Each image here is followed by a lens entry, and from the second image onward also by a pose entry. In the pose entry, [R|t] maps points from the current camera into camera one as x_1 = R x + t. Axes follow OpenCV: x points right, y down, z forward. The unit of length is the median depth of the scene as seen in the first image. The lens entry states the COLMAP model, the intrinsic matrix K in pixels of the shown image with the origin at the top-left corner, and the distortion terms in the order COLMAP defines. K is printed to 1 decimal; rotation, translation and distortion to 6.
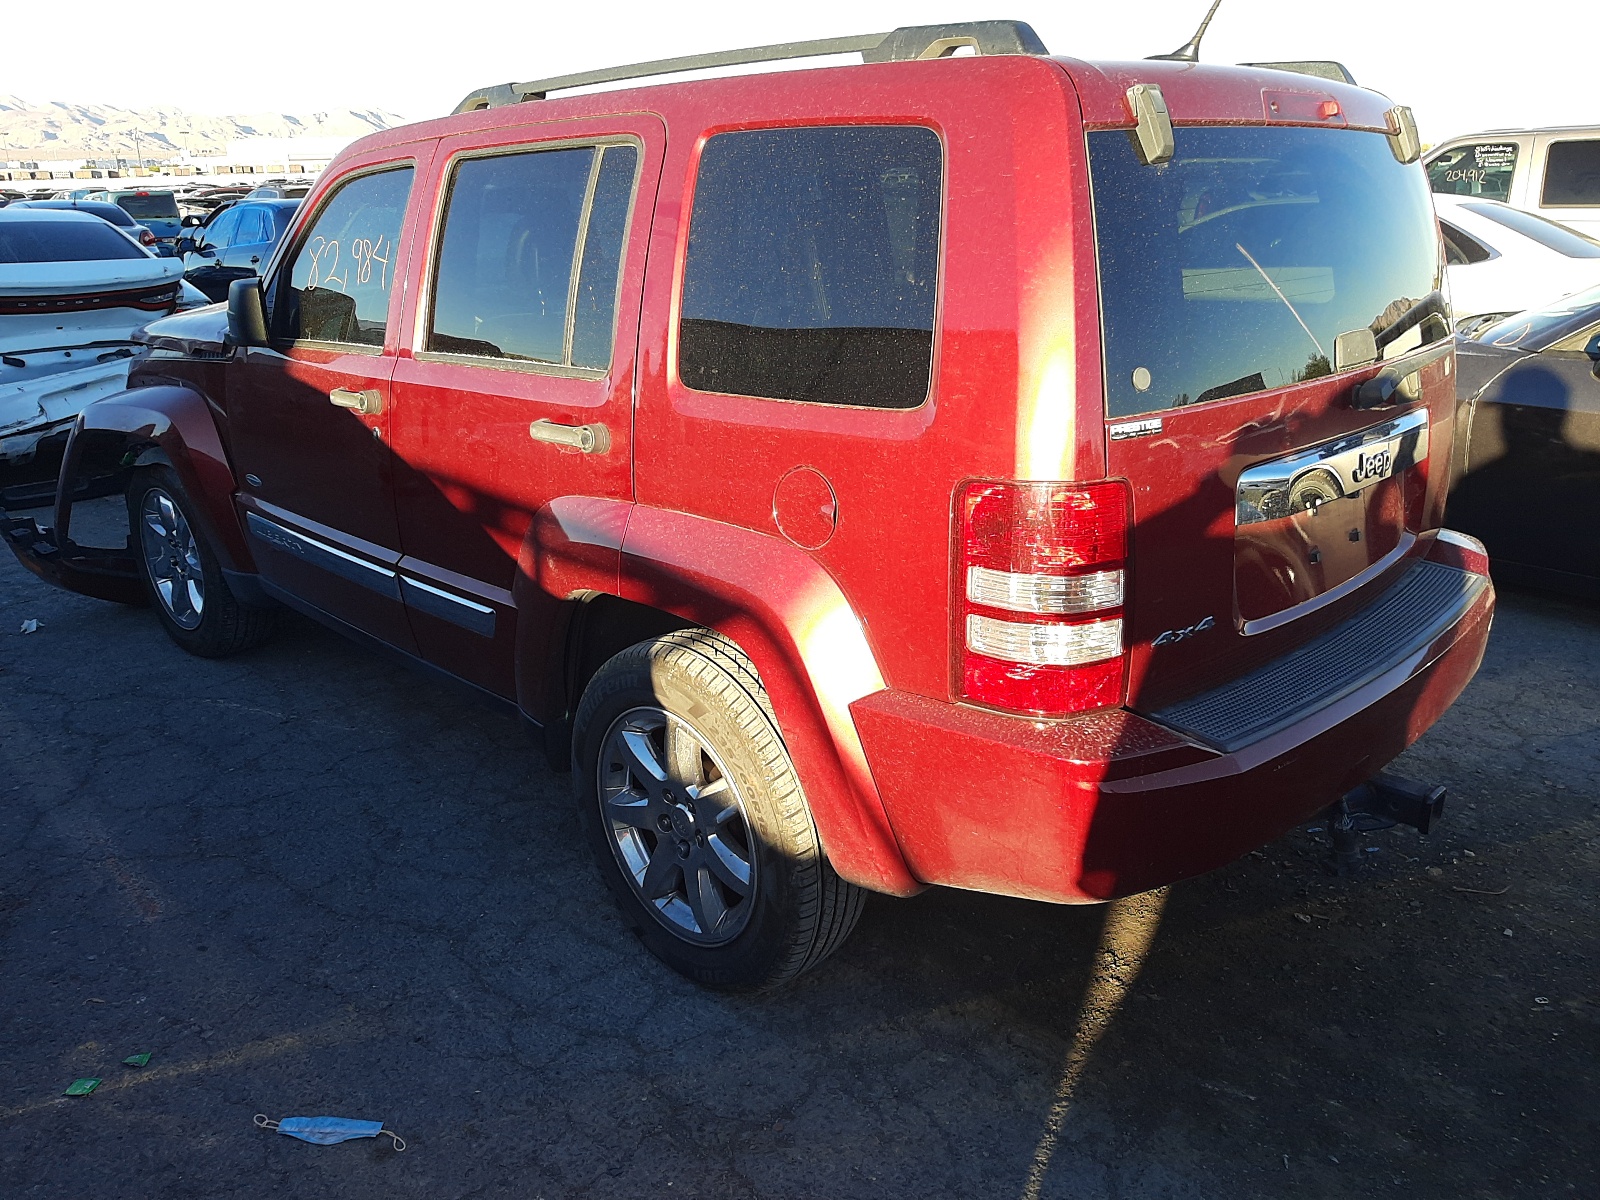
lens RADIAL K [[1215.6, 0, 797.6], [0, 1215.6, 602.9], [0, 0, 1]] dist [-0.015699, -0.009286]
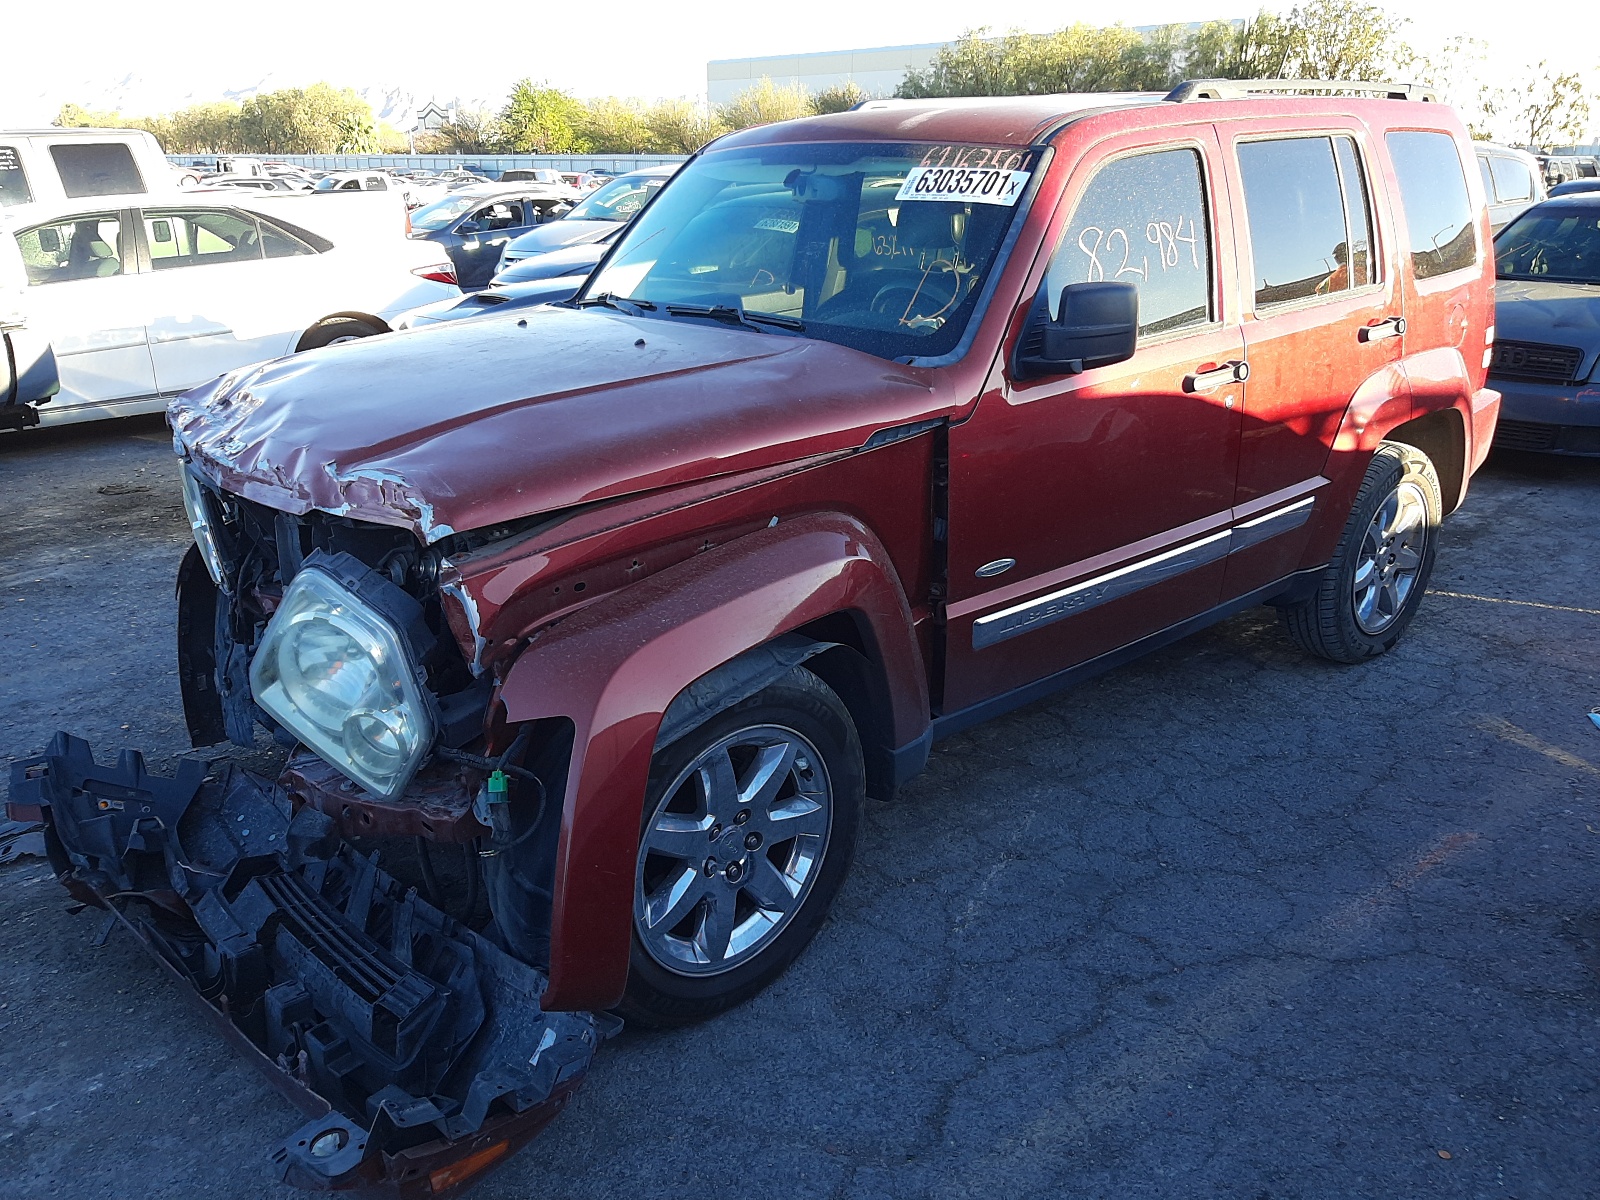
lens RADIAL K [[1215.6, 0, 797.2], [0, 1215.6, 597.2], [0, 0, 1]] dist [-0.015699, -0.009286]
pose [[0.098242, -0.328738, 0.939297, -1.378078], [0.339271, 0.898382, 0.278934, -0.394517], [-0.935545, 0.291274, 0.199790, 1.146095]]
